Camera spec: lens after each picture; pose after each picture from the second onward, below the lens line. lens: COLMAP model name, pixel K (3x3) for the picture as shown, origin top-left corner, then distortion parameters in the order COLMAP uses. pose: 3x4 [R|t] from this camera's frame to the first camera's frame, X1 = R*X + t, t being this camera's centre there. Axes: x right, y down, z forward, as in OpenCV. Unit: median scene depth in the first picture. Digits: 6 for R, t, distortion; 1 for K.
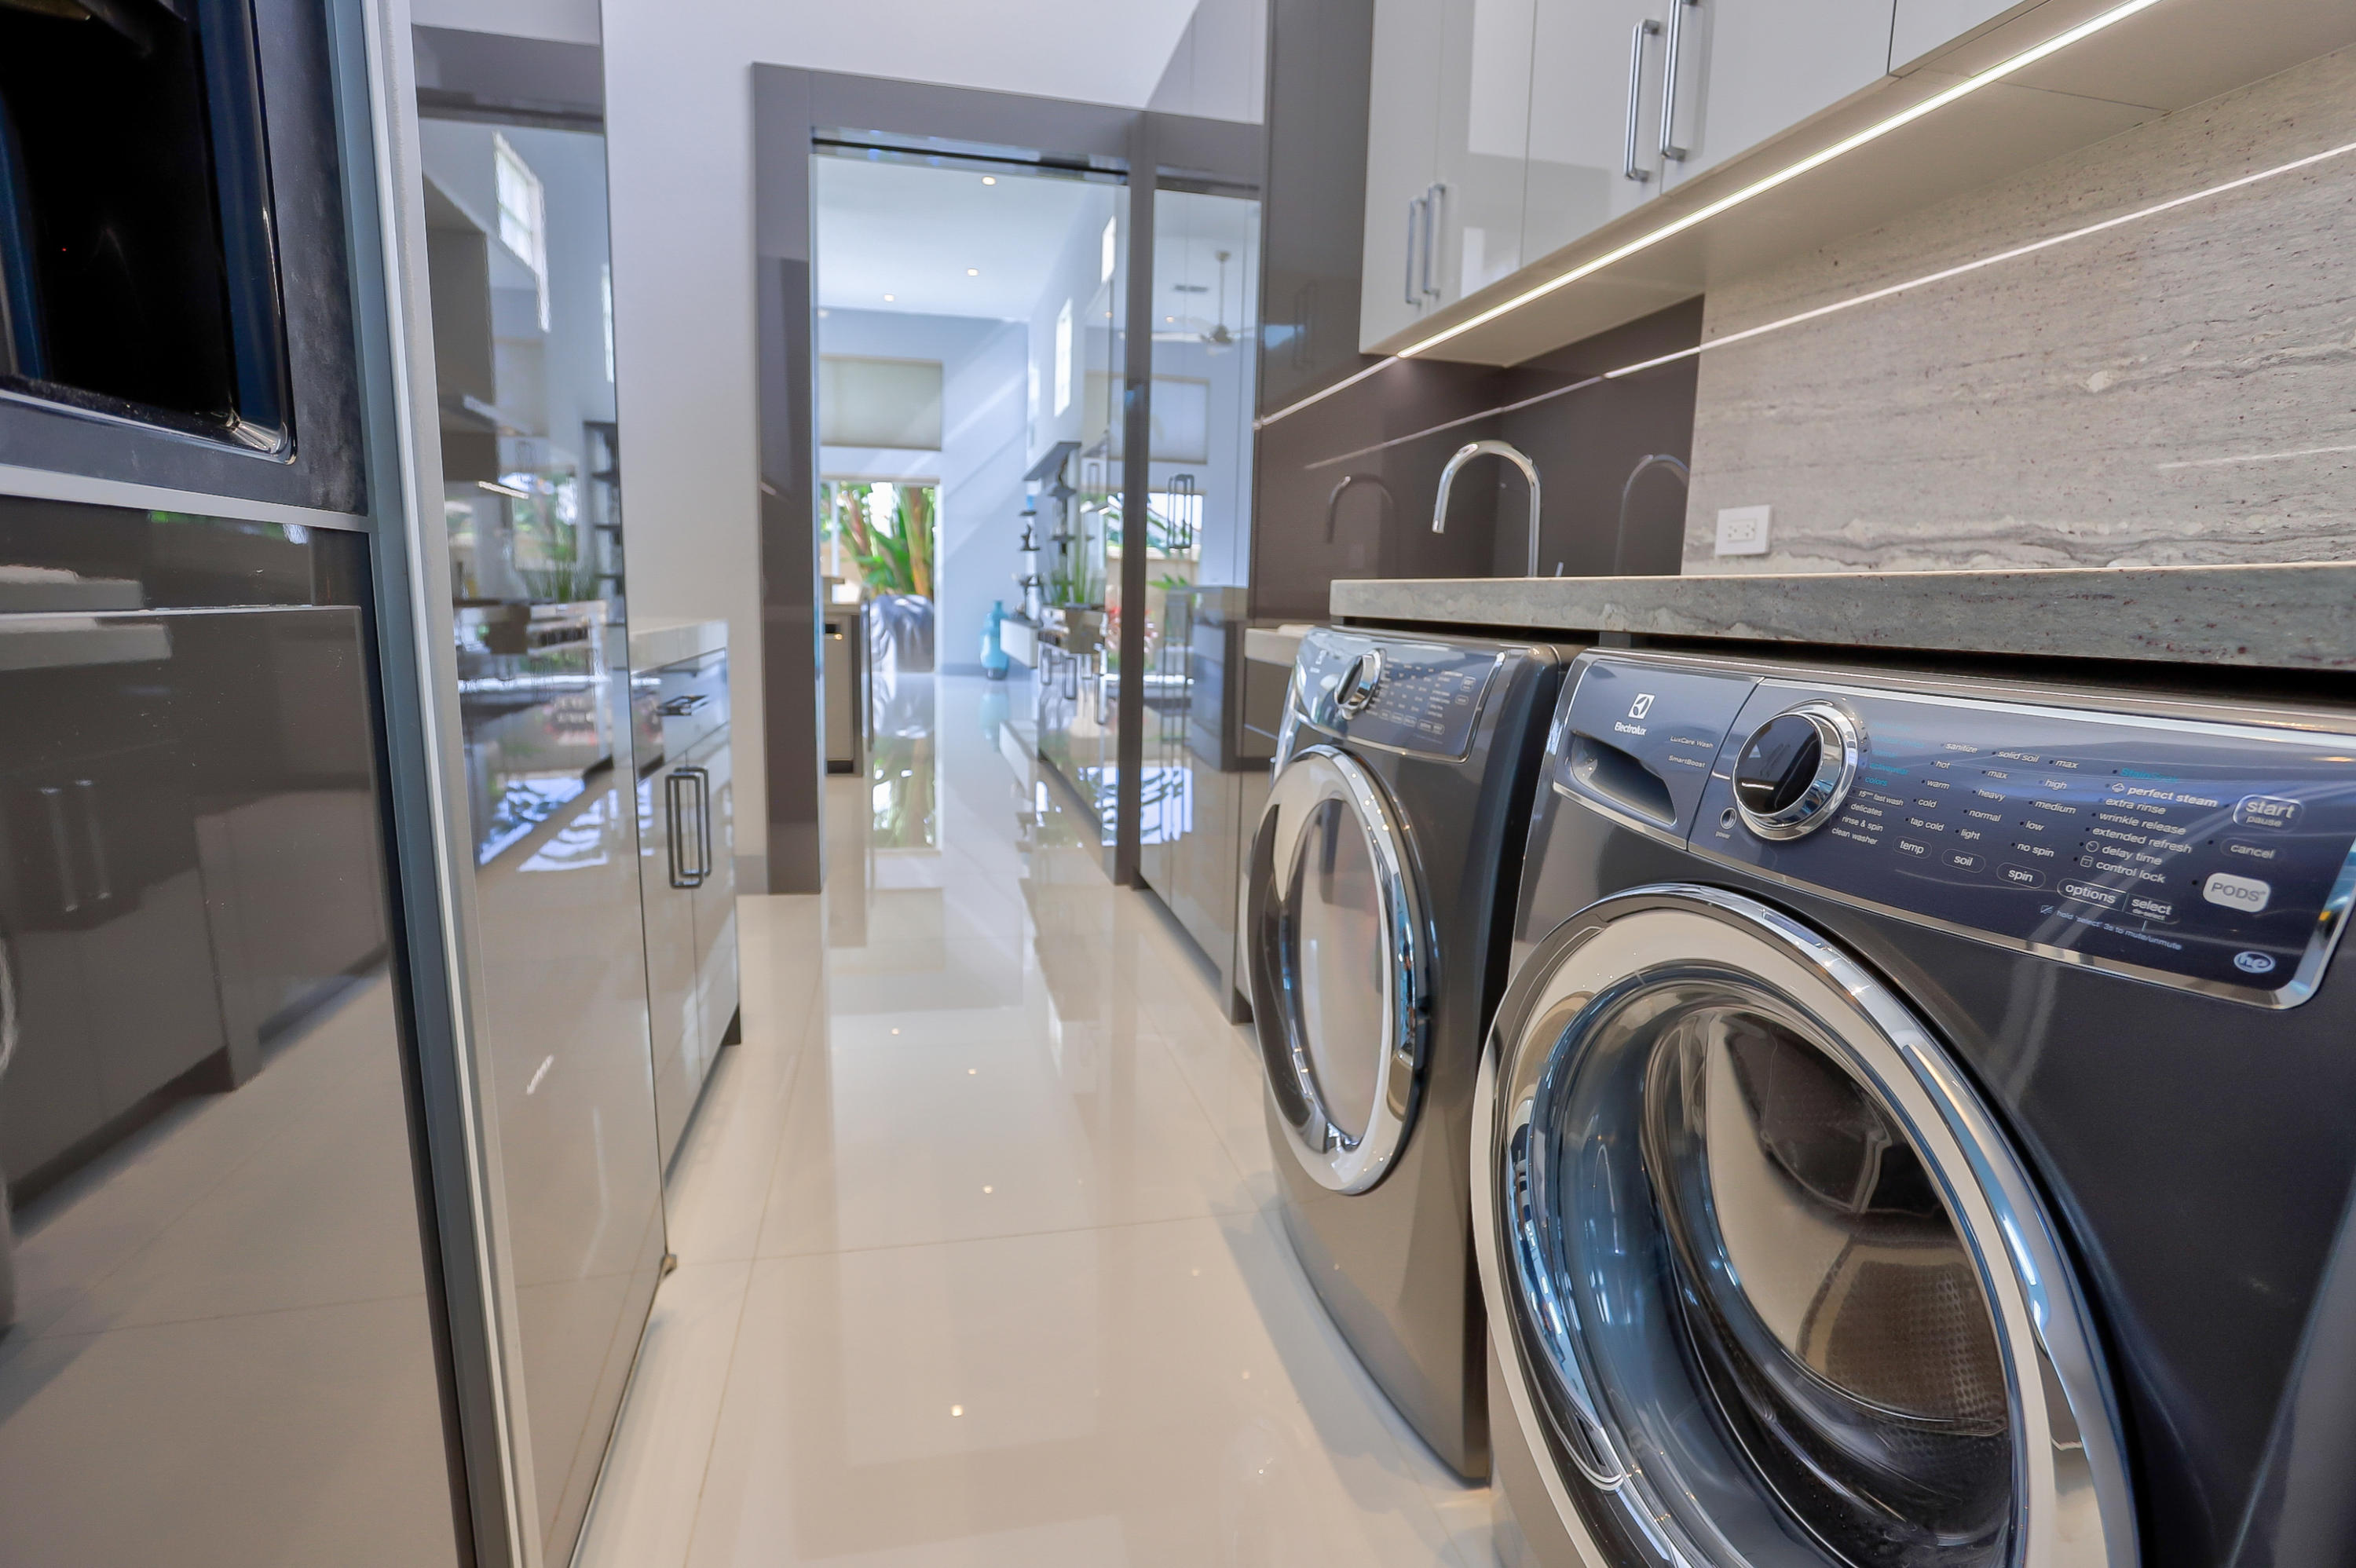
lens RADIAL K [[1124.9, 0, 1177.3], [0, 1124.9, 773.6], [0, 0, 1]] dist [-0.059251, 0.027698]
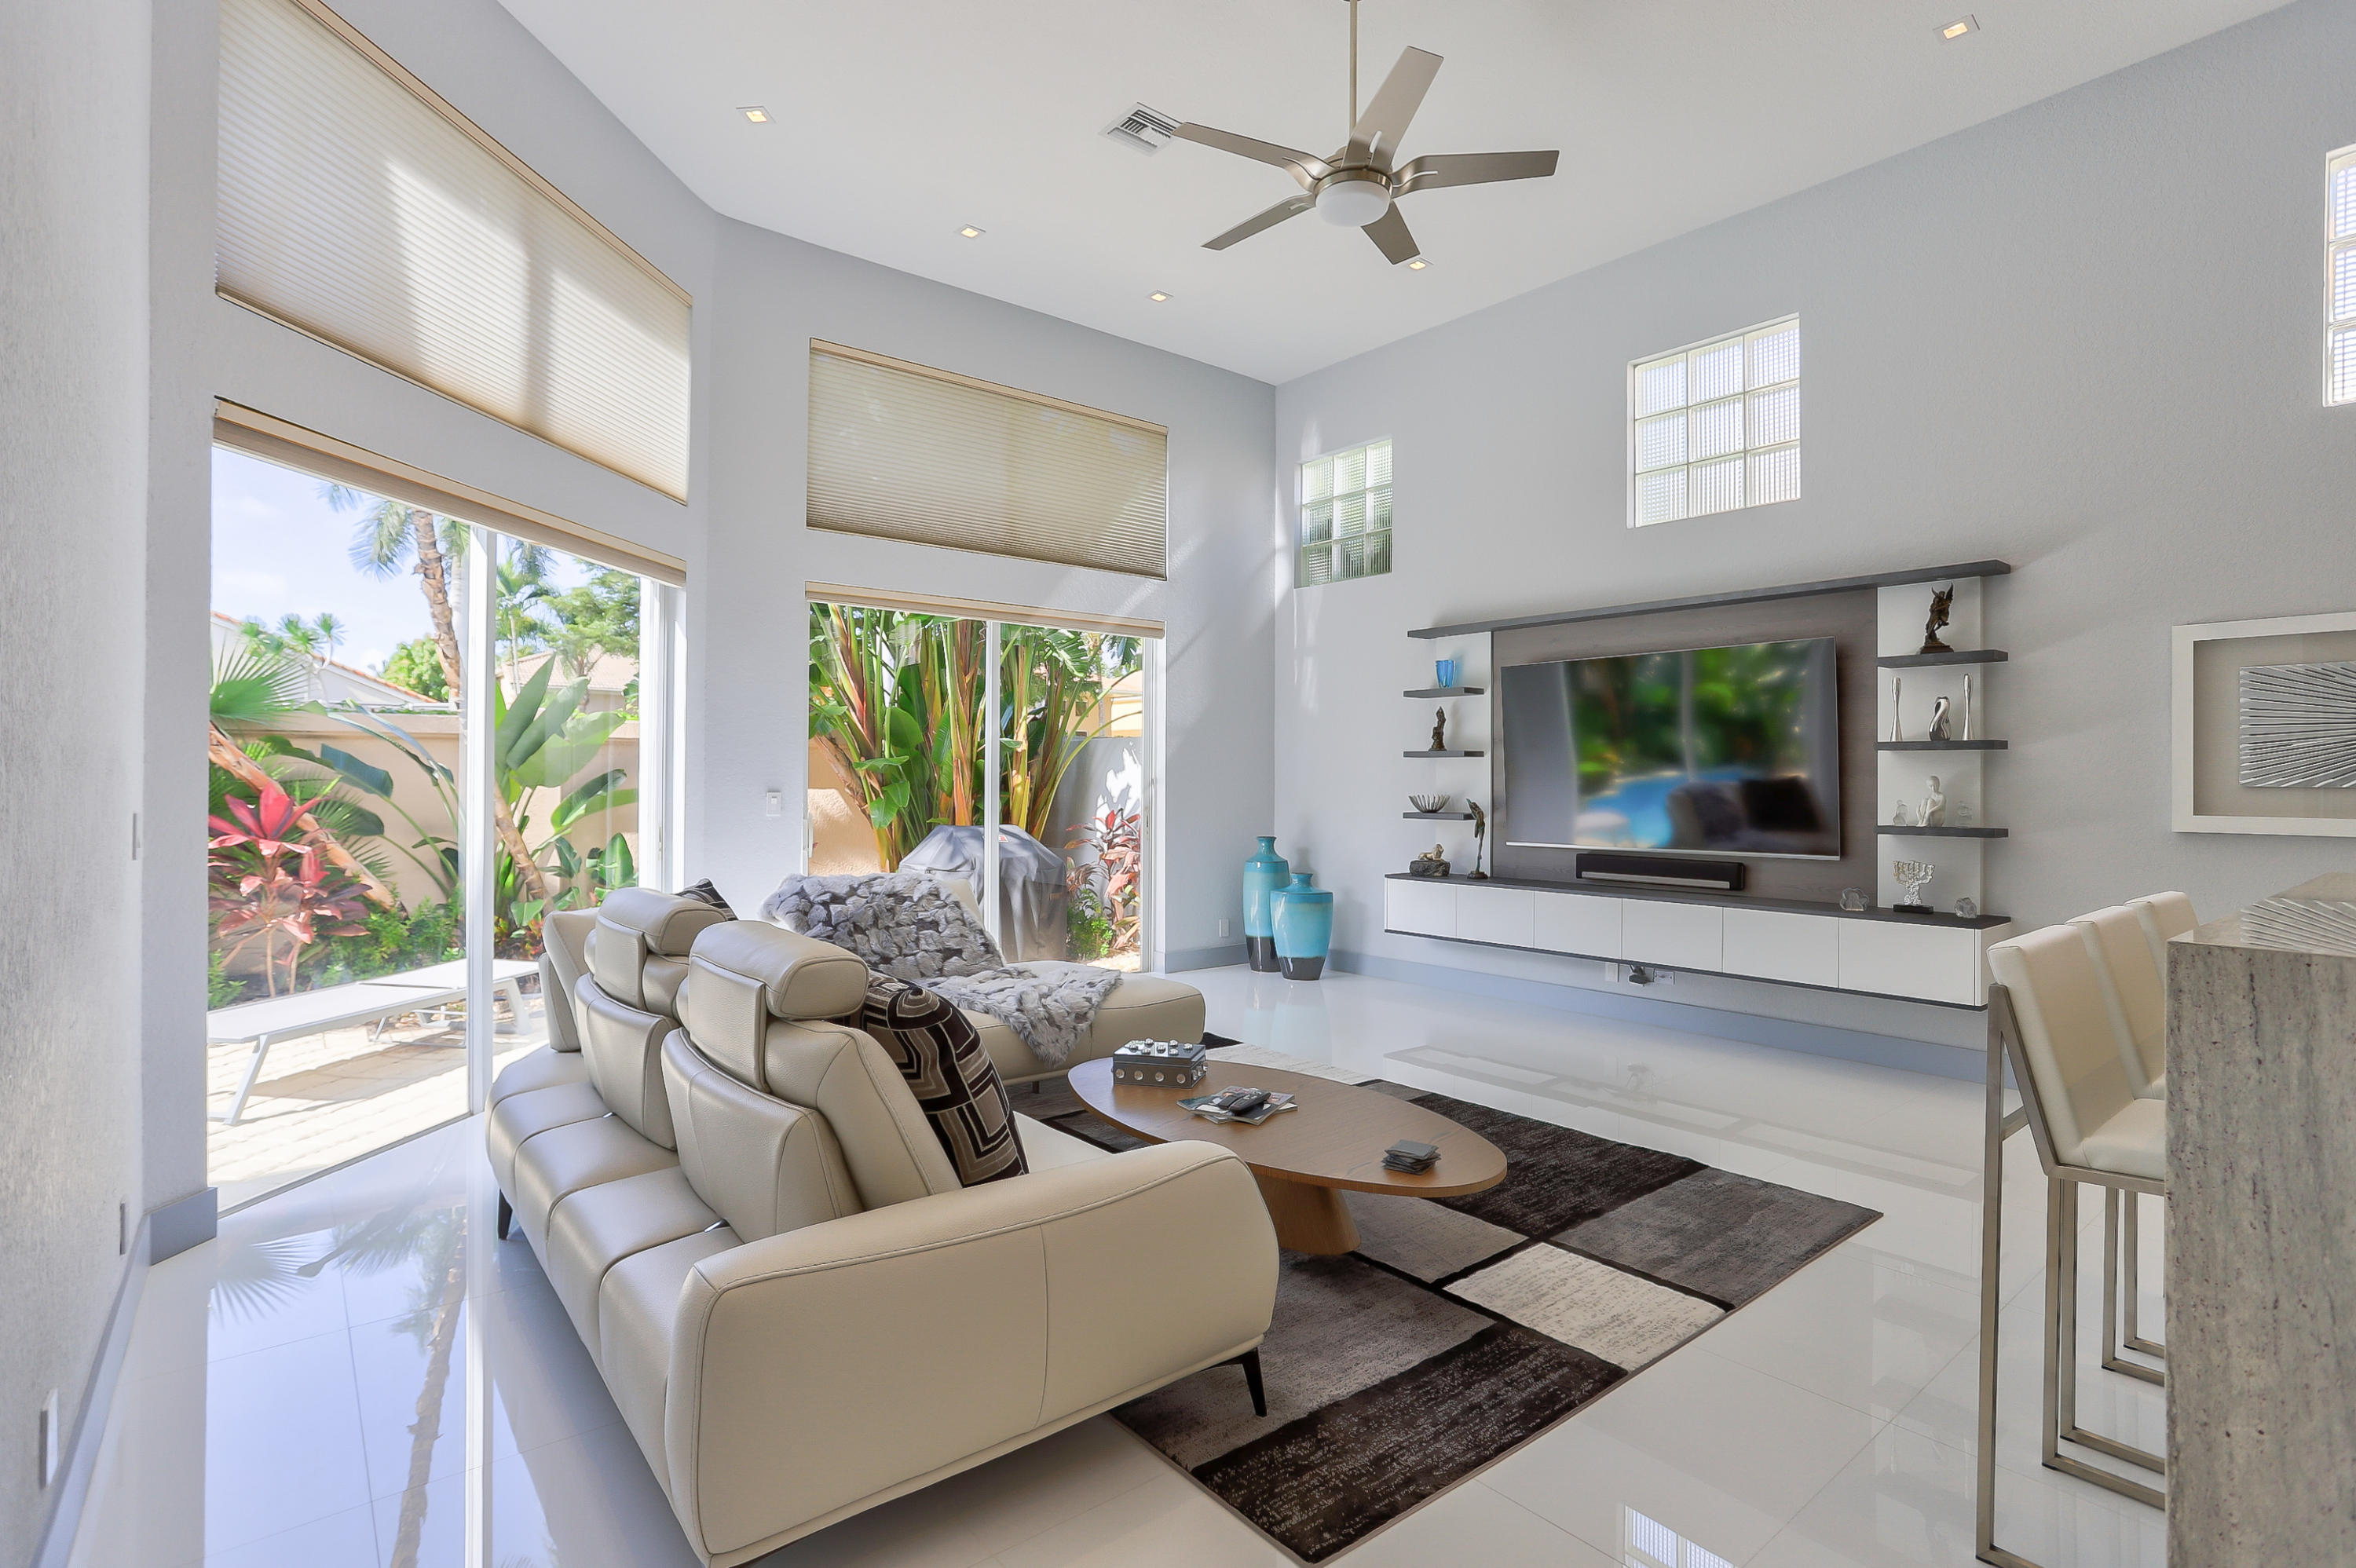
lens RADIAL K [[1124.9, 0, 1177.3], [0, 1124.9, 773.6], [0, 0, 1]] dist [-0.059251, 0.027698]
pose [[0.903068, -0.018436, 0.429102, -0.448768], [0.085765, 0.986697, -0.138104, -0.109303], [-0.420847, 0.161520, 0.892636, 0.494157]]
